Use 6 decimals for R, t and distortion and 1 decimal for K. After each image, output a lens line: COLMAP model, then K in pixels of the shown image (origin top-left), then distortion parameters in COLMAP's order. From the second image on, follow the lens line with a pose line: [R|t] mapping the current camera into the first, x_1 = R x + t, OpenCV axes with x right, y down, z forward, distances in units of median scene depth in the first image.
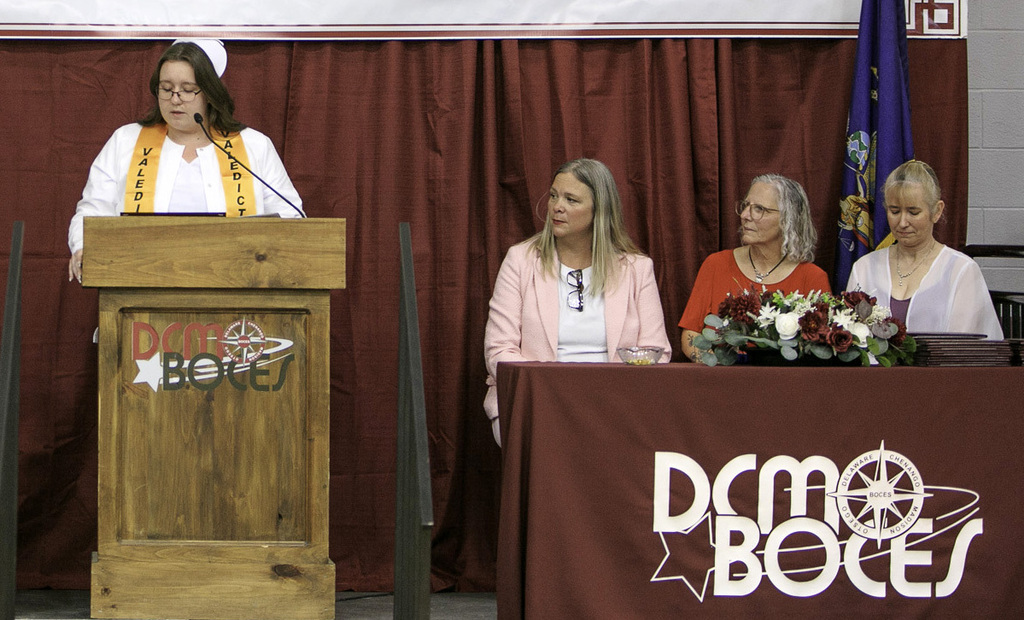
lens RADIAL K [[2991.3, 0, 515.9], [0, 2991.3, 311.1], [0, 0, 1]] dist [-0.173957, 0.000000]
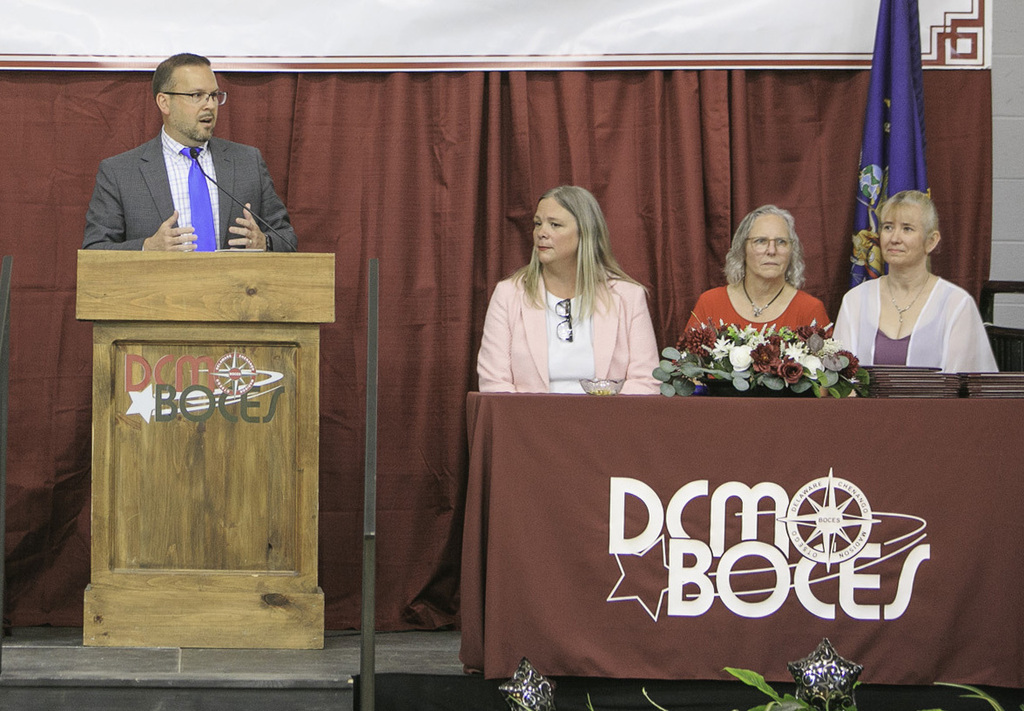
lens RADIAL K [[3378.9, 0, 507.4], [0, 3378.9, 352.4], [0, 0, 1]] dist [-0.144912, 0.000000]
pose [[0.999604, 0.003324, -0.027932, 0.033664], [-0.003329, 0.999994, -0.000147, 0.002681], [0.027932, 0.000240, 0.999610, -0.146422]]
